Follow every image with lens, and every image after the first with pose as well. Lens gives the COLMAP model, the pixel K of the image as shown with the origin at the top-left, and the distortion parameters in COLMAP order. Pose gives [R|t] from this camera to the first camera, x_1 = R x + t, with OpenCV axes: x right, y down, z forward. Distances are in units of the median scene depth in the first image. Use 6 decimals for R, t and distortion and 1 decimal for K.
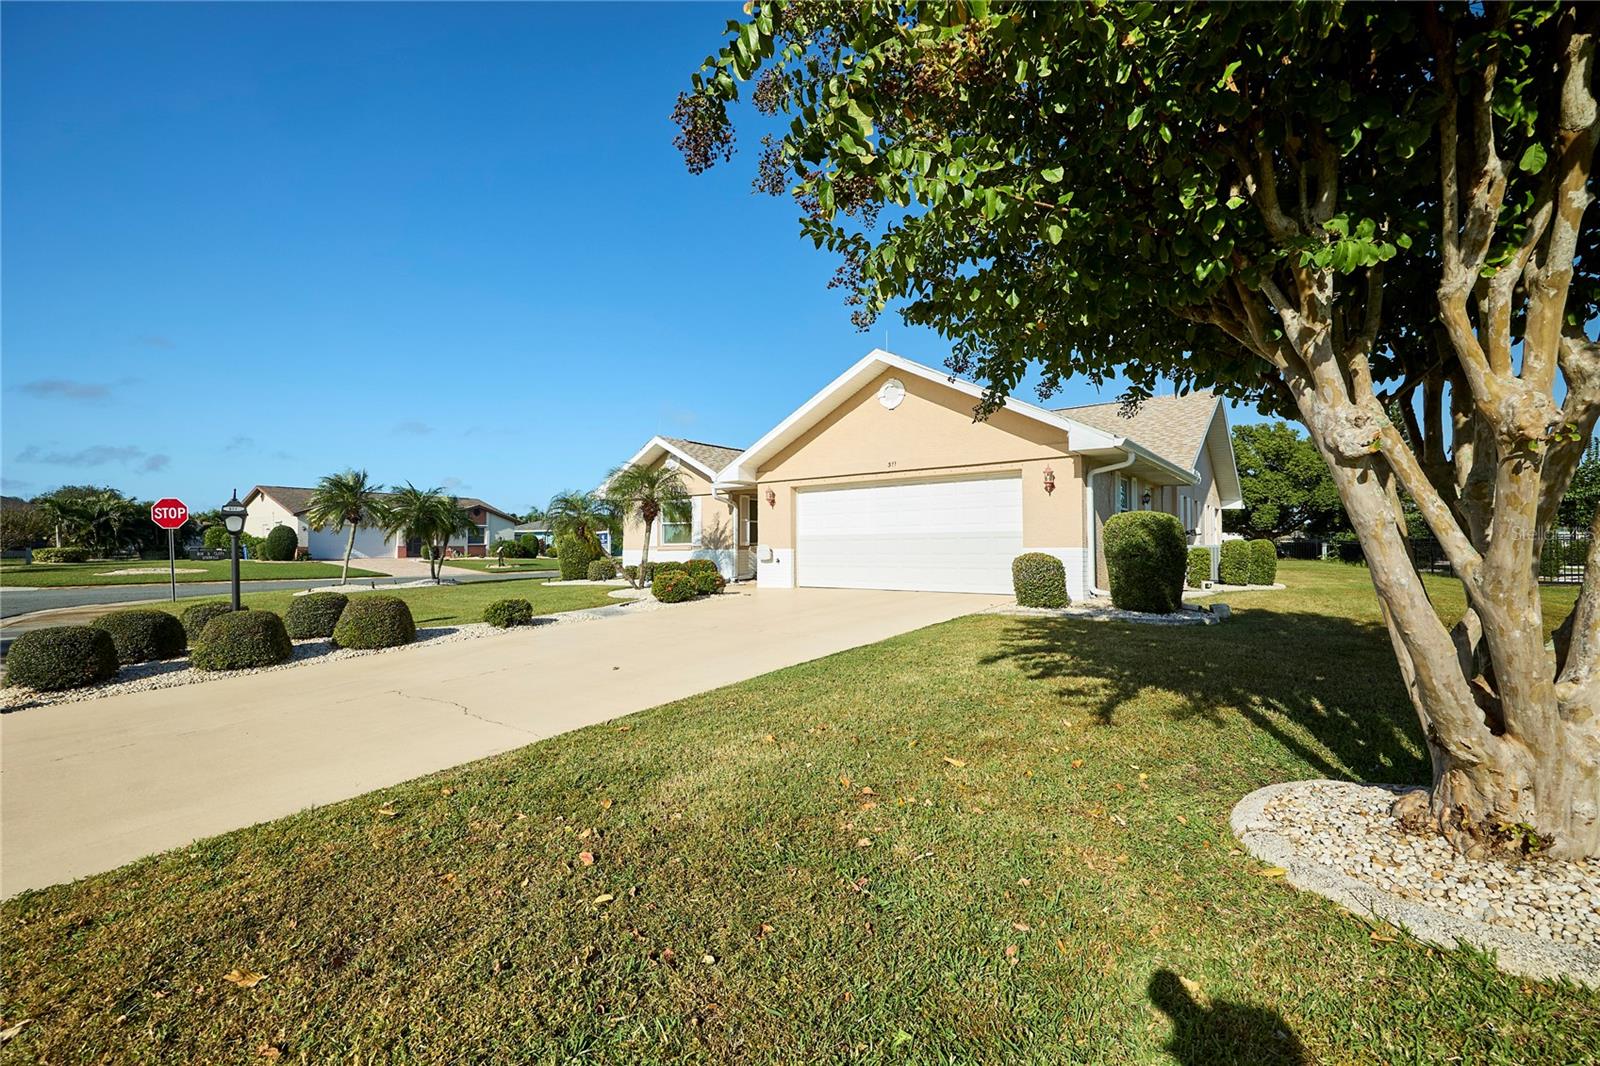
lens RADIAL K [[655.3, 0, 807.9], [0, 655.3, 542.0], [0, 0, 1]] dist [0.003119, 0.000530]
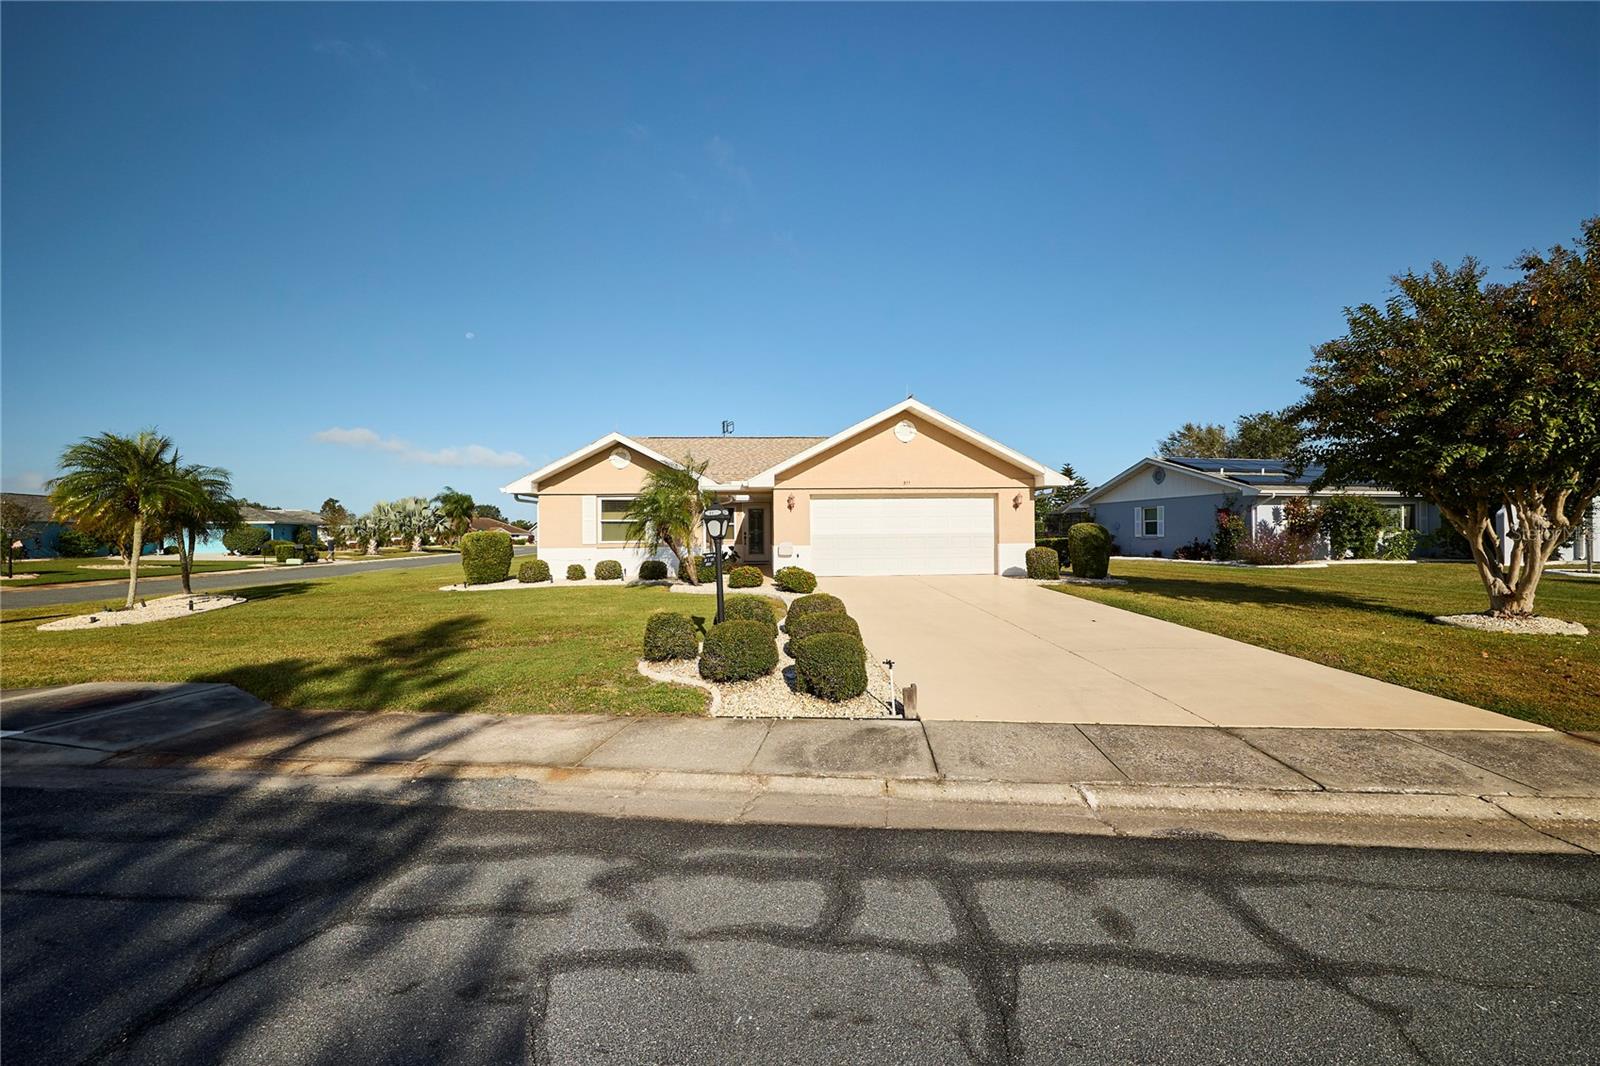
lens RADIAL K [[655.3, 0, 803.3], [0, 655.3, 530.3], [0, 0, 1]] dist [0.003119, 0.000530]
pose [[0.760933, 0.001617, 0.648829, -0.803566], [-0.000631, 0.999998, -0.001753, -0.015168], [-0.648830, 0.000924, 0.760933, 0.090548]]
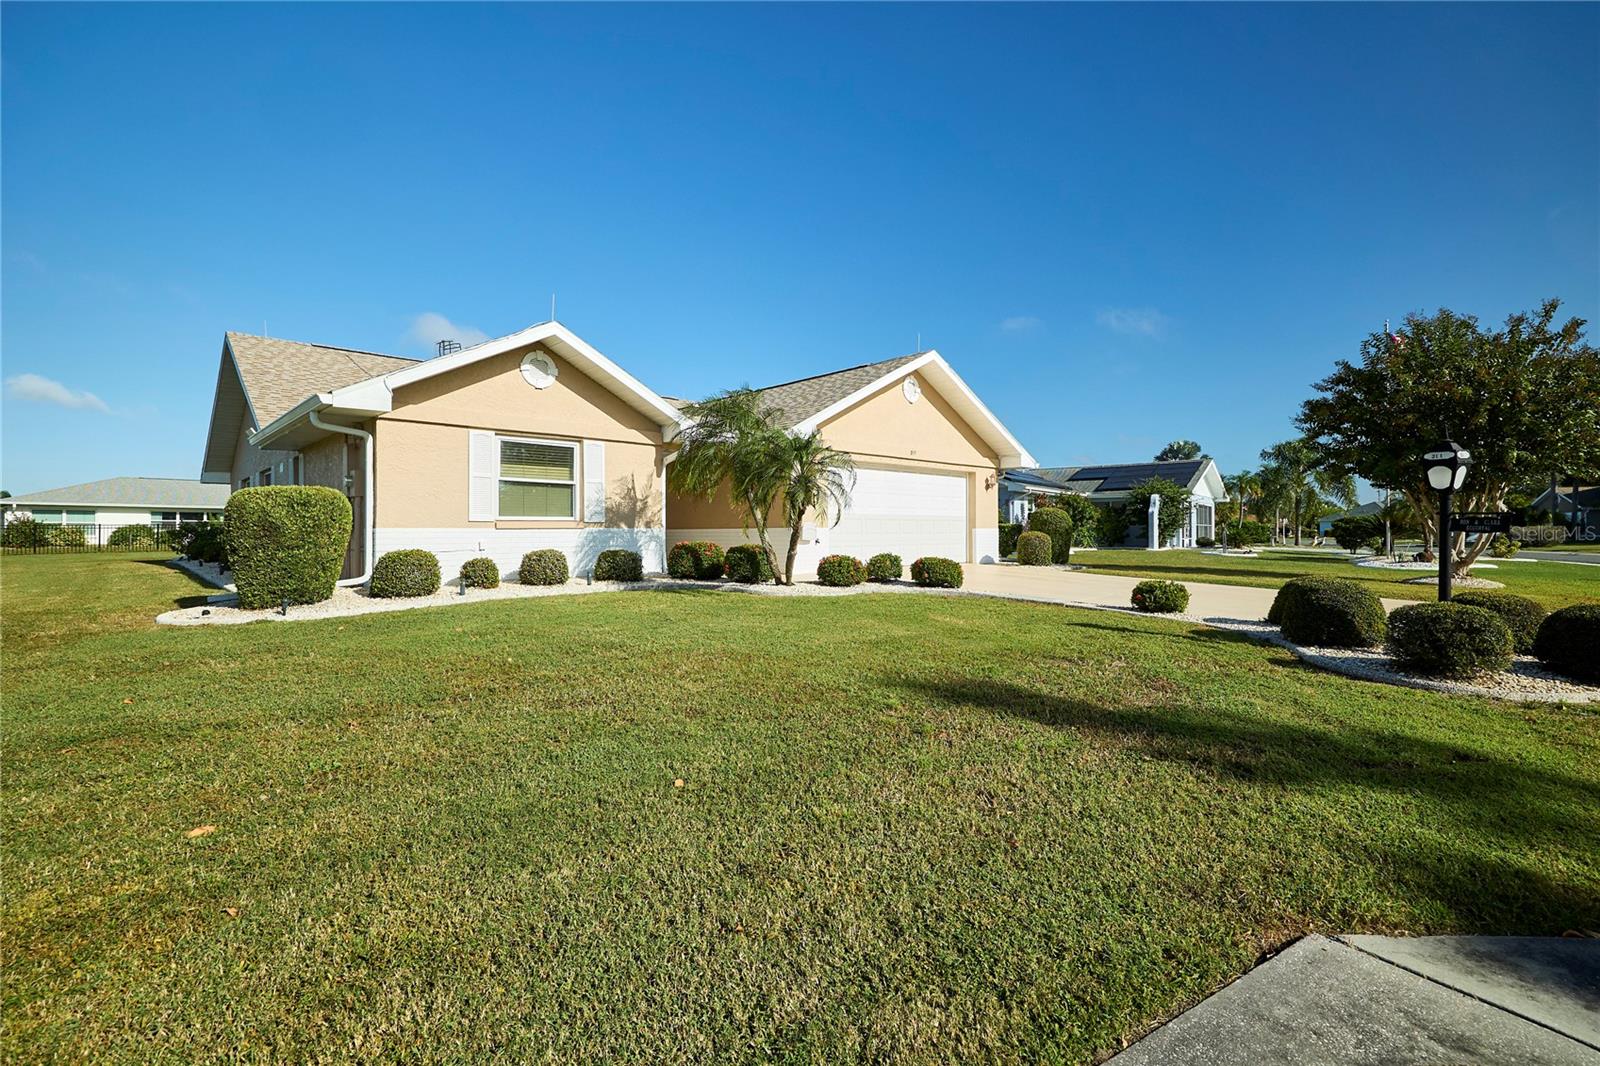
lens RADIAL K [[729.9, 0, 804.1], [0, 729.9, 523.1], [0, 0, 1]] dist [0.004006, 0.000278]
pose [[0.155314, 0.016457, 0.987728, -0.987639], [-0.010008, 0.999836, -0.015085, 0.019302], [-0.987814, -0.007543, 0.155453, 0.866708]]
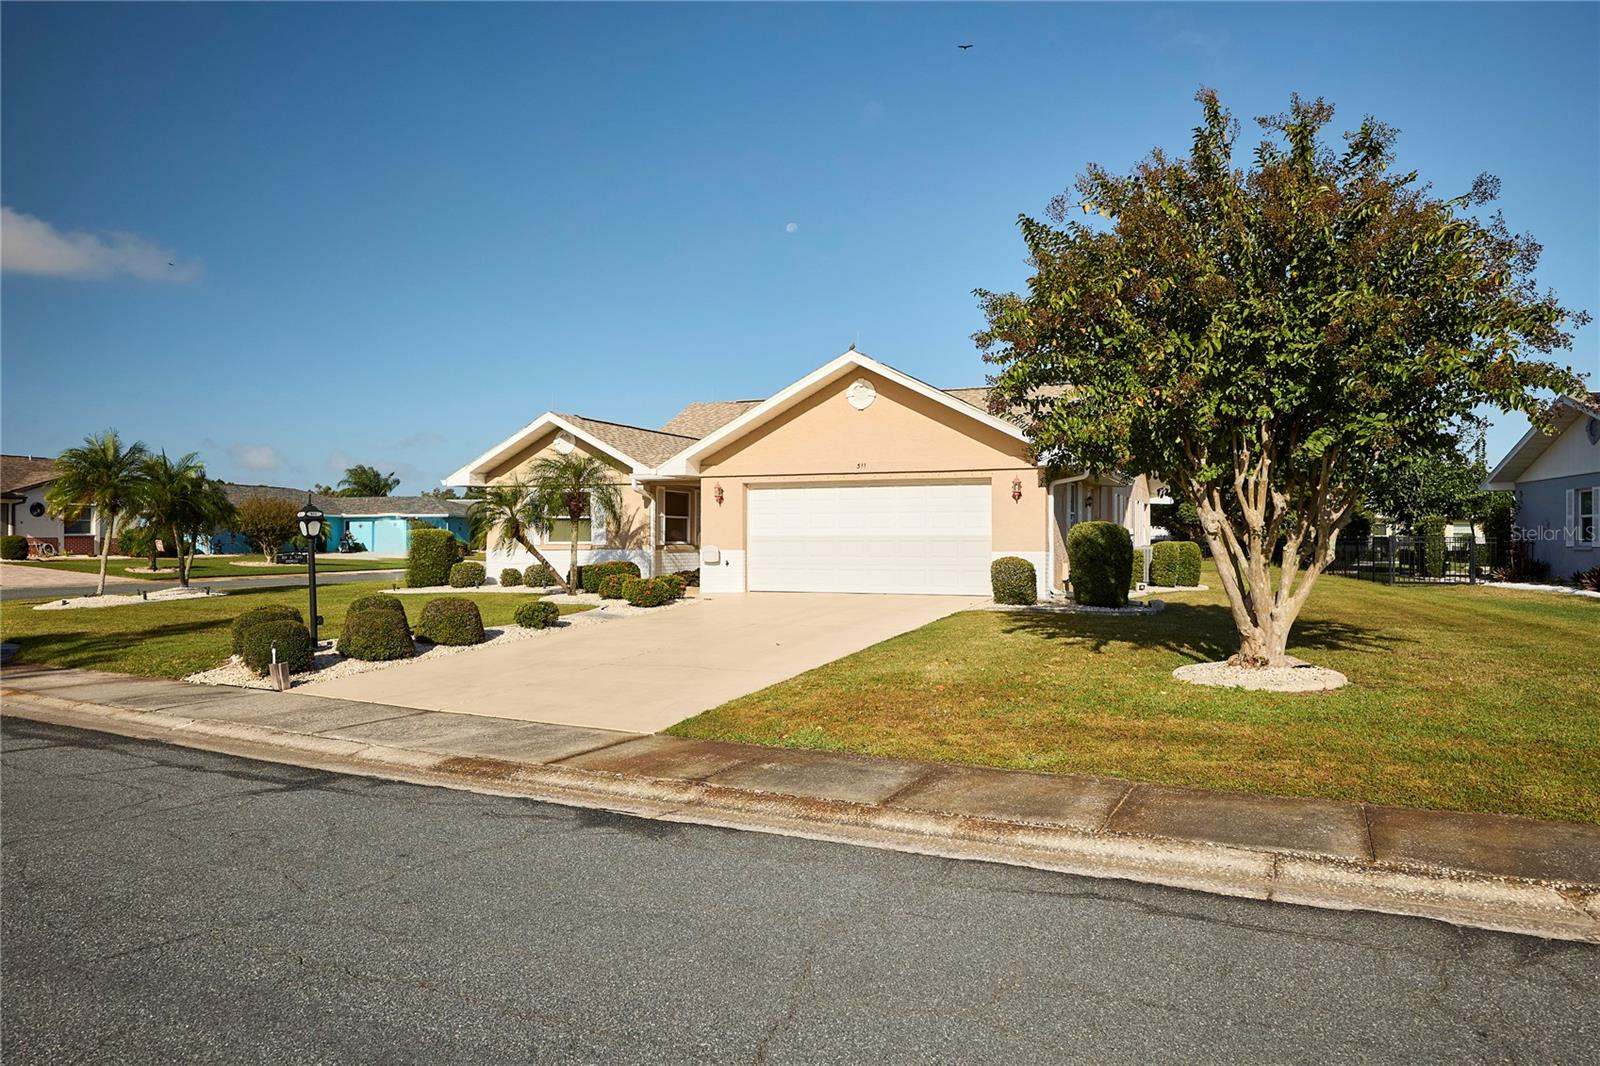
lens RADIAL K [[1118.8, 0, 790.5], [0, 1118.8, 542.0], [0, 0, 1]] dist [0.048622, 0.000125]
pose [[0.972773, 0.003718, 0.231730, -0.319781], [-0.006935, 0.999891, 0.013066, -0.021508], [-0.231656, -0.014317, 0.972692, -0.538400]]
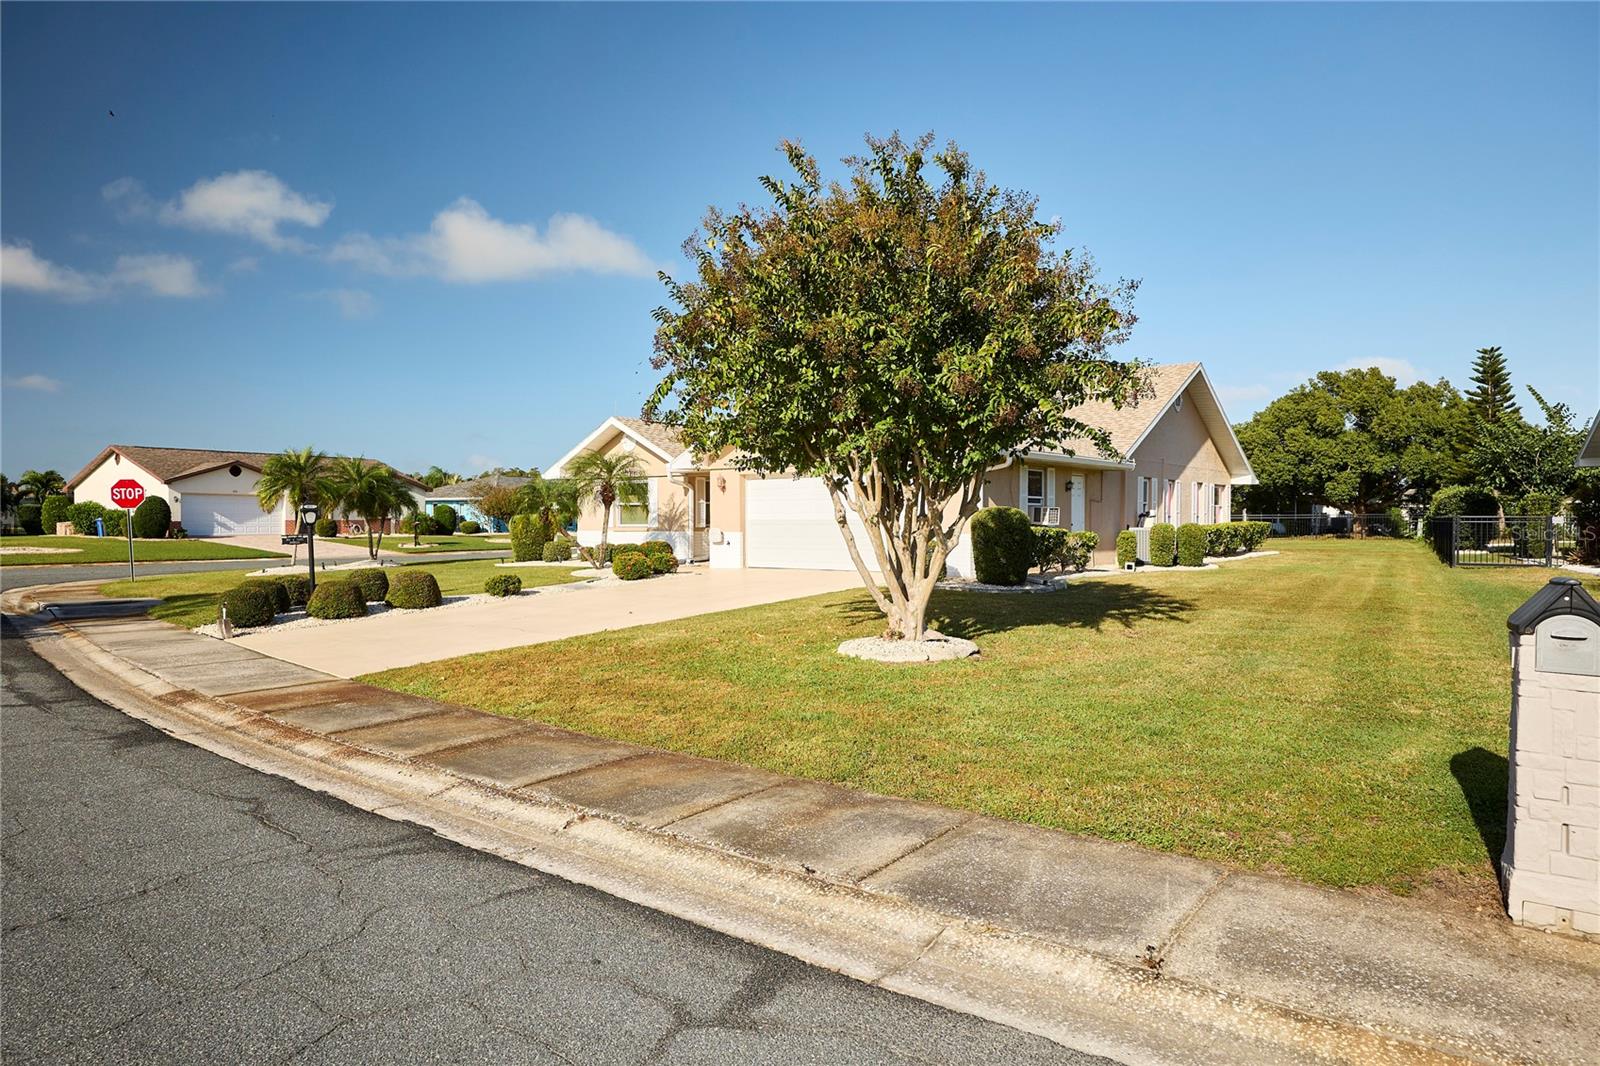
lens RADIAL K [[1014.2, 0, 806.4], [0, 1014.2, 529.2], [0, 0, 1]] dist [0.009251, 0.000900]
pose [[0.999725, 0.000846, -0.023430, 0.119642], [-0.000315, 0.999743, 0.022683, -0.031056], [0.023443, -0.022669, 0.999468, -0.643551]]
